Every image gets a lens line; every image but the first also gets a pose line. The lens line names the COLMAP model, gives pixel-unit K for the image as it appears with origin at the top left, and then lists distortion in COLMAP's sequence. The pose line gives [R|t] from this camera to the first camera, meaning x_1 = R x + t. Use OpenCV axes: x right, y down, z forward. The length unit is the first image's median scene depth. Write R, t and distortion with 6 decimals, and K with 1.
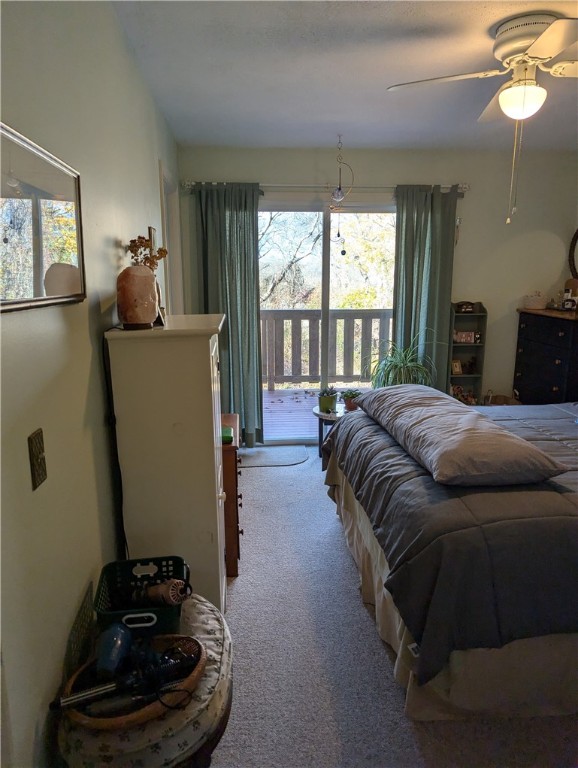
lens RADIAL K [[540.5, 0, 288.3], [0, 540.5, 388.4], [0, 0, 1]] dist [0.069870, -0.052863]
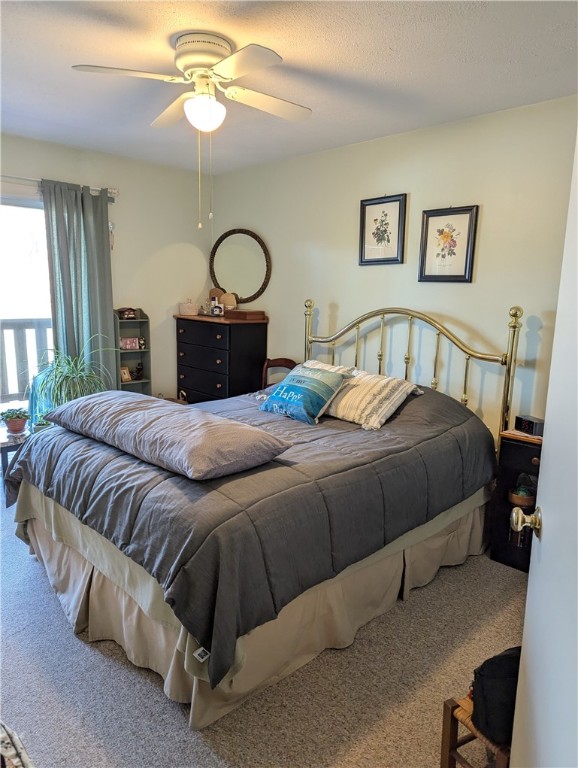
lens RADIAL K [[540.5, 0, 288.3], [0, 540.5, 388.4], [0, 0, 1]] dist [0.069870, -0.052863]
pose [[0.775557, -0.095846, 0.623959, -0.152631], [0.111489, 0.993666, 0.014060, 0.010788], [-0.621354, 0.058660, 0.781331, 0.090715]]
